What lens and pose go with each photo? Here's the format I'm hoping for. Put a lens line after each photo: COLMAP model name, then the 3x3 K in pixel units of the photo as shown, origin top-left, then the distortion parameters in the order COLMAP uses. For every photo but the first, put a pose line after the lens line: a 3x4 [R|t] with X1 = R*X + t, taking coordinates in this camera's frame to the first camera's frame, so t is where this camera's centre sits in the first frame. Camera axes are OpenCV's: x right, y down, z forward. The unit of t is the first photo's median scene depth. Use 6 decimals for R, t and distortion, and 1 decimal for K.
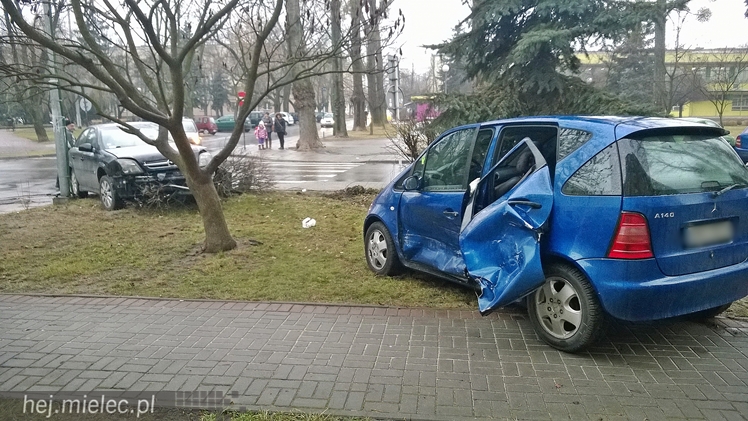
lens RADIAL K [[569.6, 0, 377.9], [0, 569.6, 210.0], [0, 0, 1]] dist [-0.001884, -0.004586]
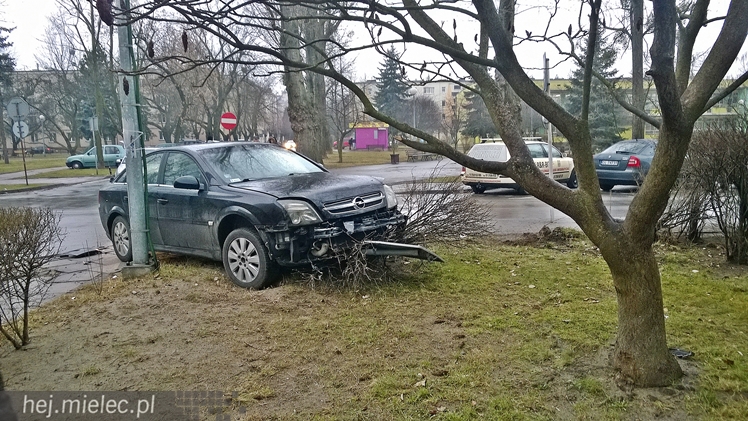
lens RADIAL K [[569.6, 0, 373.8], [0, 569.6, 214.3], [0, 0, 1]] dist [-0.001884, -0.004586]
pose [[0.984706, -0.032871, 0.171098, -0.770551], [0.040189, 0.998412, -0.039484, -0.080769], [-0.169528, 0.045756, 0.984463, 0.680551]]
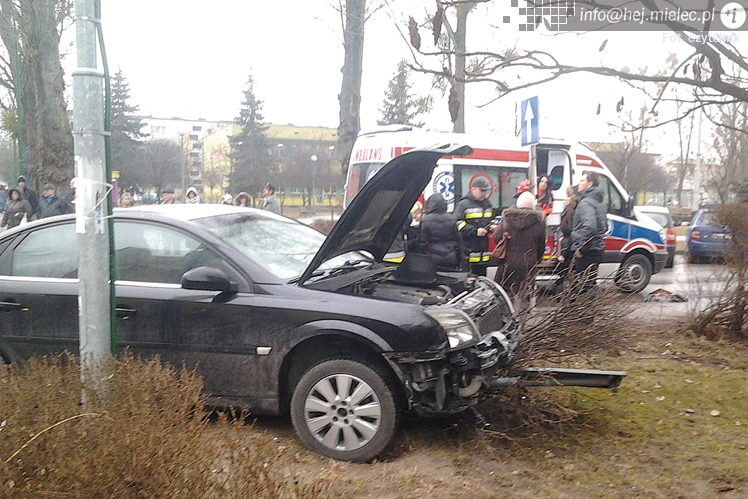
lens RADIAL K [[734.7, 0, 368.2], [0, 734.7, 288.4], [0, 0, 1]] dist [0.003686, 0.000000]
pose [[0.836512, -0.051235, 0.545549, -1.222324], [0.076328, 0.996808, -0.023421, -0.158172], [-0.542607, 0.061233, 0.837752, 1.067302]]
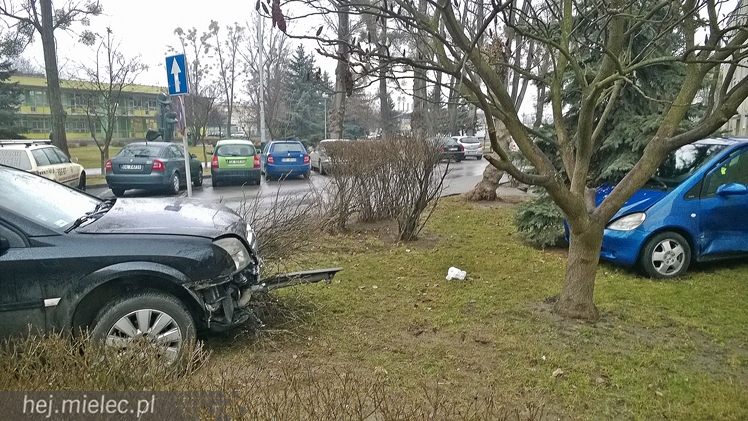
lens RADIAL K [[569.6, 0, 380.8], [0, 569.6, 213.7], [0, 0, 1]] dist [-0.001884, -0.004586]
pose [[0.312993, -0.126709, 0.941265, -1.346952], [0.157484, 0.984265, 0.080130, -0.206530], [-0.936608, 0.123154, 0.328022, 1.245519]]
